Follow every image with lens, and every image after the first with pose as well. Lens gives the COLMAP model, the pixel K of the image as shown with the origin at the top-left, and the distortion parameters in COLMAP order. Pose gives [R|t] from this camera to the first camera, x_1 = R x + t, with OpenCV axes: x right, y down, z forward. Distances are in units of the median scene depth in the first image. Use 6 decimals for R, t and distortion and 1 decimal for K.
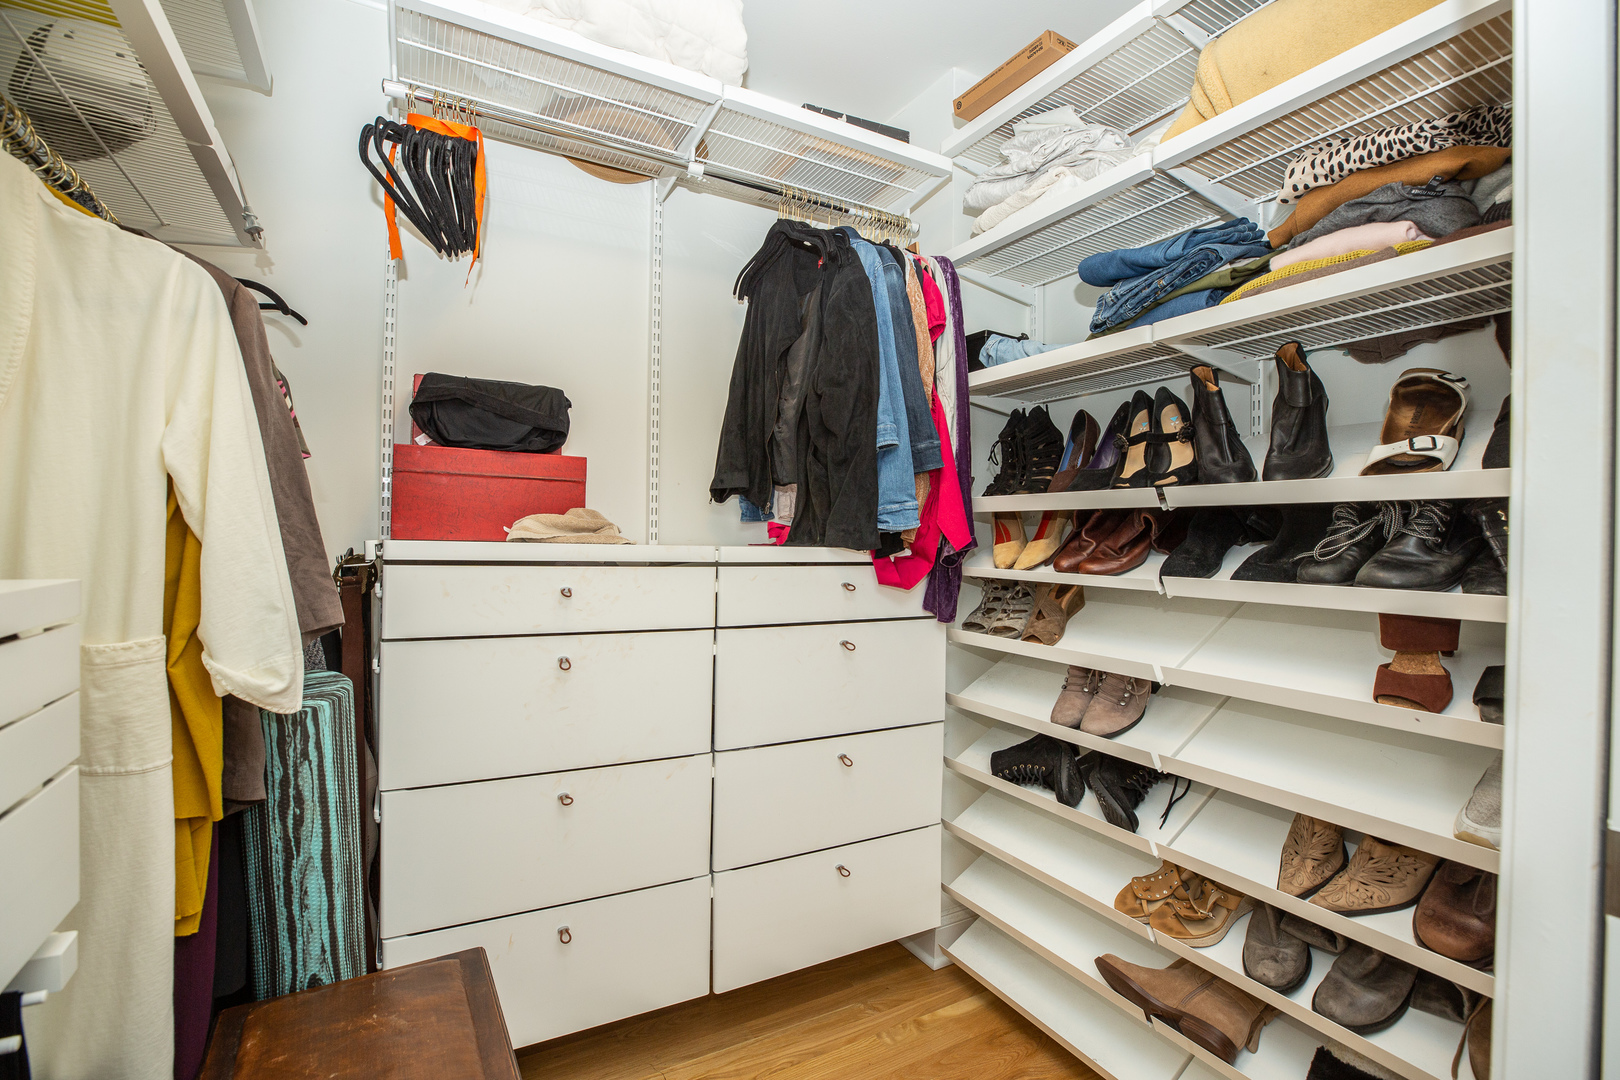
lens RADIAL K [[745.7, 0, 814.1], [0, 745.7, 548.2], [0, 0, 1]] dist [-0.021007, 0.001926]
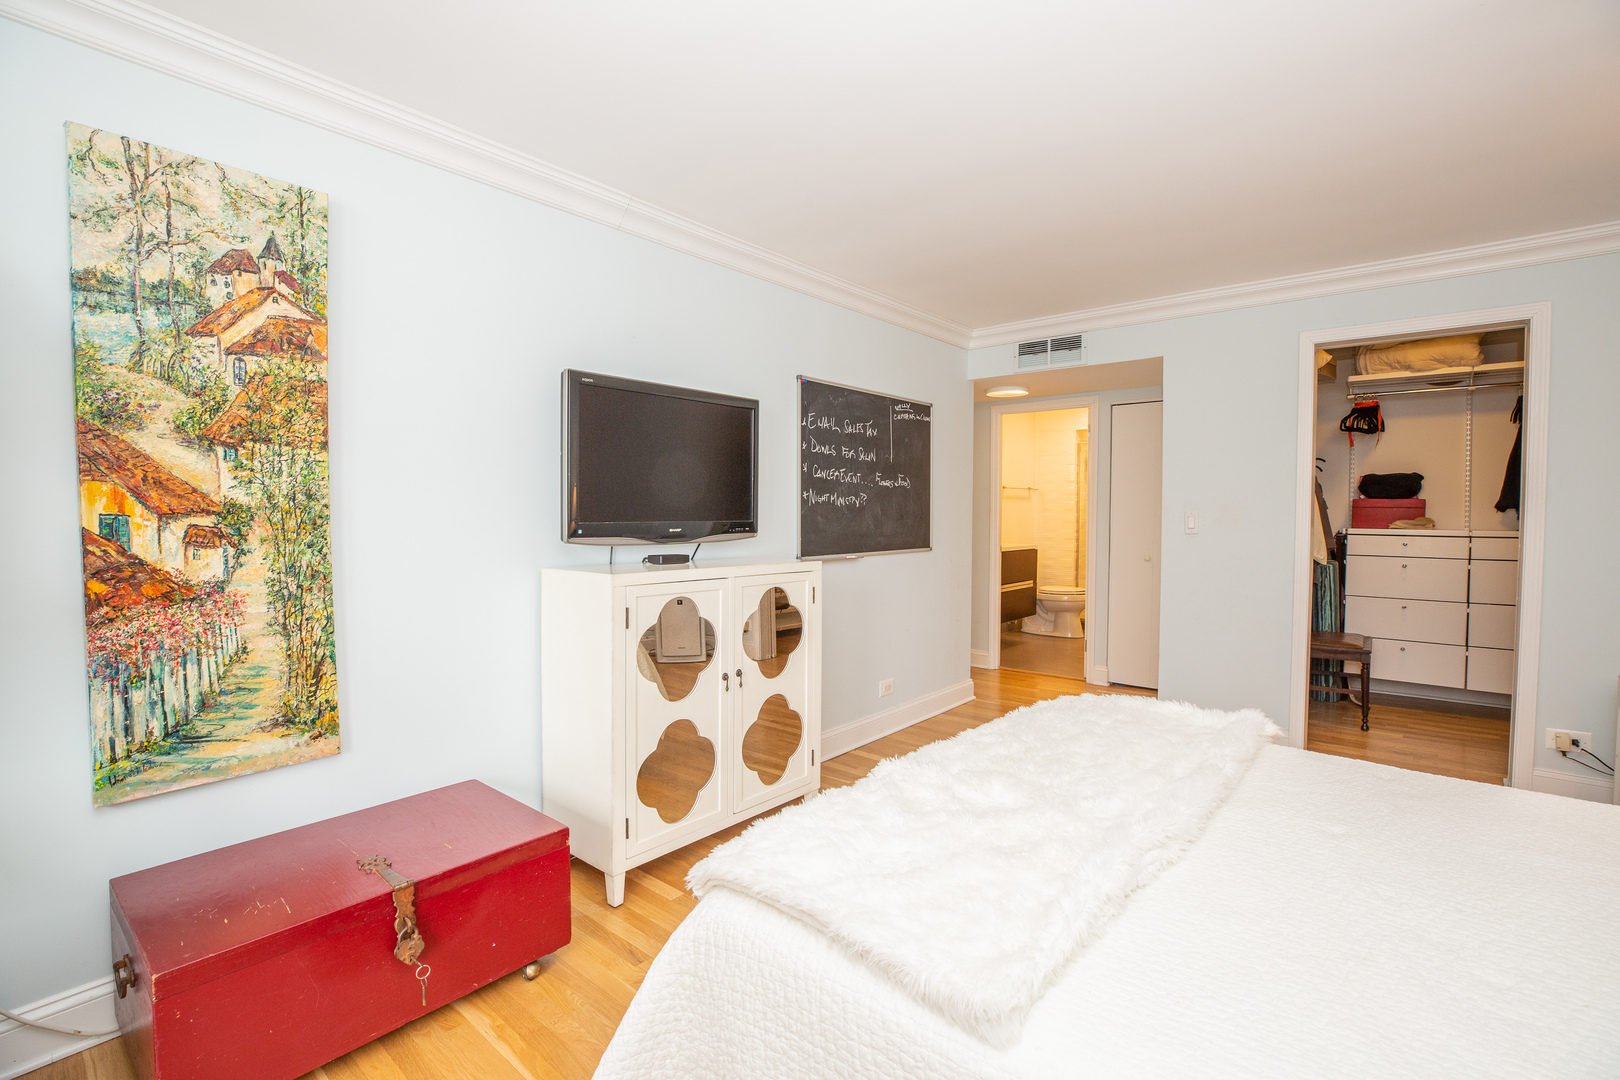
lens RADIAL K [[745.7, 0, 812.9], [0, 745.7, 542.9], [0, 0, 1]] dist [-0.021007, 0.001926]
pose [[0.371504, 0.022489, -0.928159, 1.827194], [-0.002317, 0.999726, 0.023295, -0.018286], [0.928428, -0.006504, 0.371455, -2.817613]]
